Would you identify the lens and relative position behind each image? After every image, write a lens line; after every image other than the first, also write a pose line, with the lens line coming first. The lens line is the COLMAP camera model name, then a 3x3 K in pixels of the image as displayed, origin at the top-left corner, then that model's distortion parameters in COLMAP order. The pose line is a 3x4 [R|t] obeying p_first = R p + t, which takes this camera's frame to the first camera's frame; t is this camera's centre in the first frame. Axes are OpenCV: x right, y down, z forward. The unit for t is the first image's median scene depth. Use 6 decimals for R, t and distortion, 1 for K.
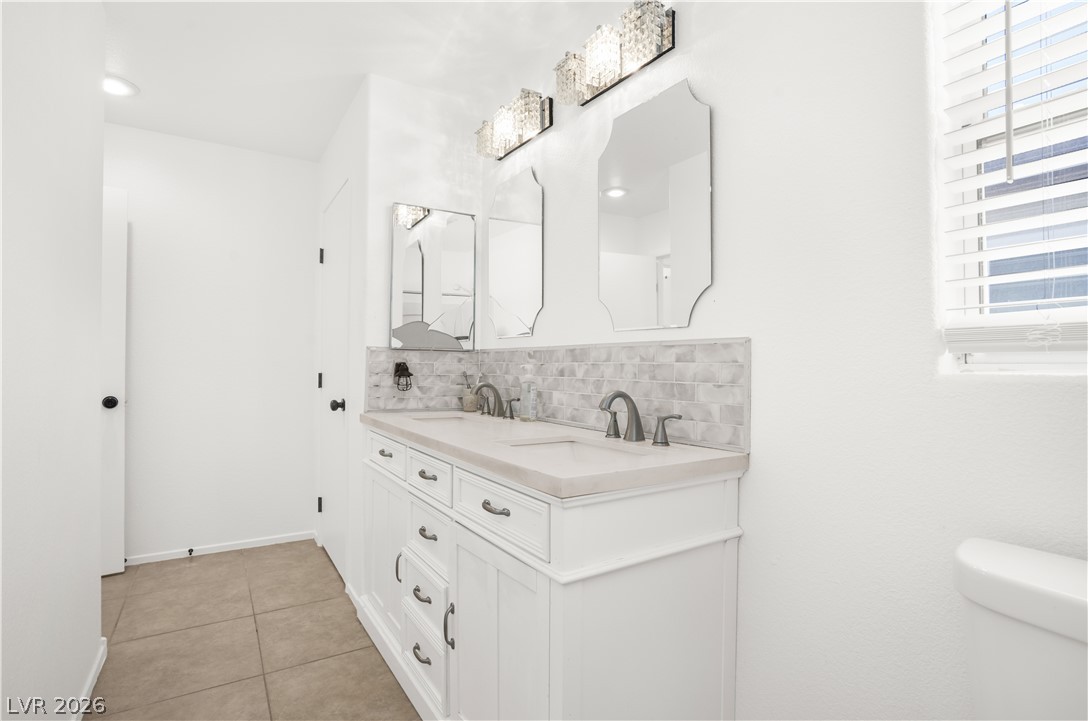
lens RADIAL K [[546.8, 0, 544.2], [0, 546.8, 351.9], [0, 0, 1]] dist [-0.004647, -0.000203]
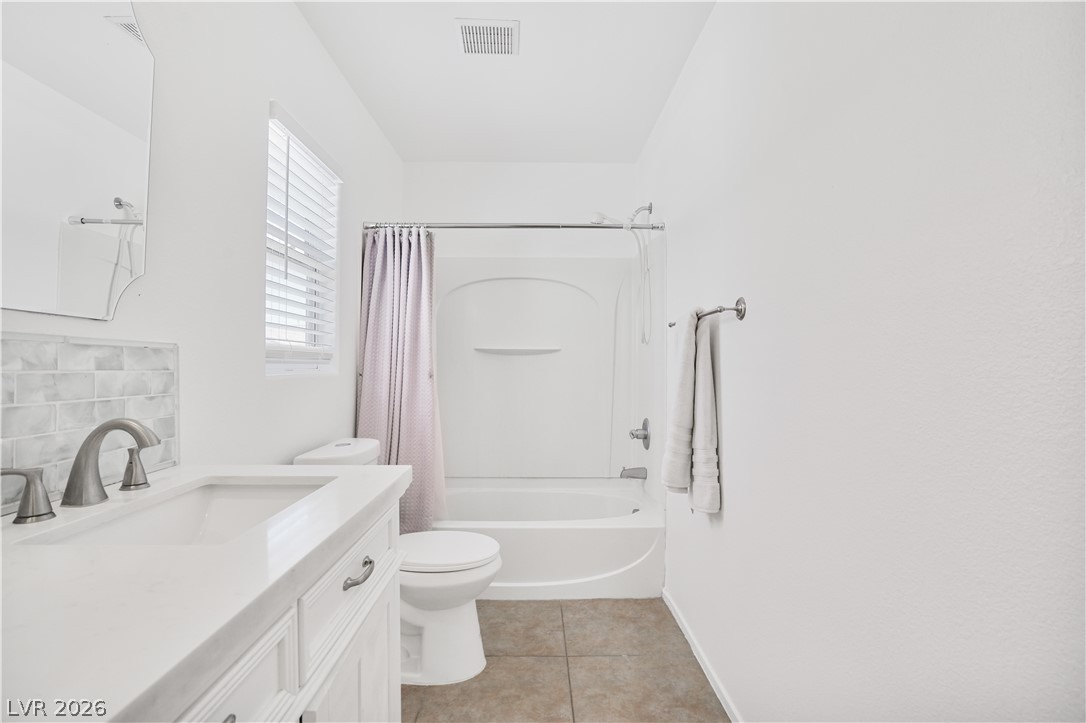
lens RADIAL K [[508.7, 0, 538.1], [0, 508.7, 362.7], [0, 0, 1]] dist [-0.048642, 0.014478]
pose [[-0.845301, -0.002466, 0.534284, -0.523014], [-0.018649, 0.999516, -0.024892, 0.013920], [-0.533964, -0.031005, -0.844938, 1.168651]]
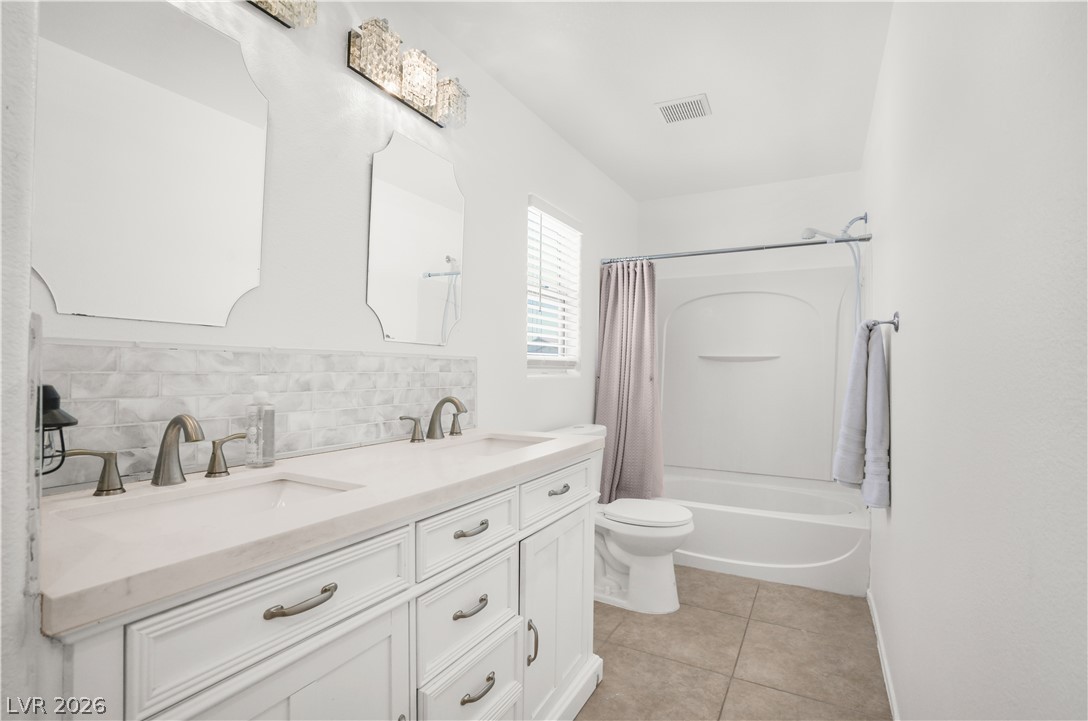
lens RADIAL K [[509.7, 0, 551.5], [0, 509.7, 369.5], [0, 0, 1]] dist [-0.048642, 0.014478]
pose [[-0.485120, -0.010372, 0.874386, -0.902570], [-0.033510, 0.999416, -0.006737, 0.011519], [-0.873805, -0.032568, -0.485184, 1.292739]]
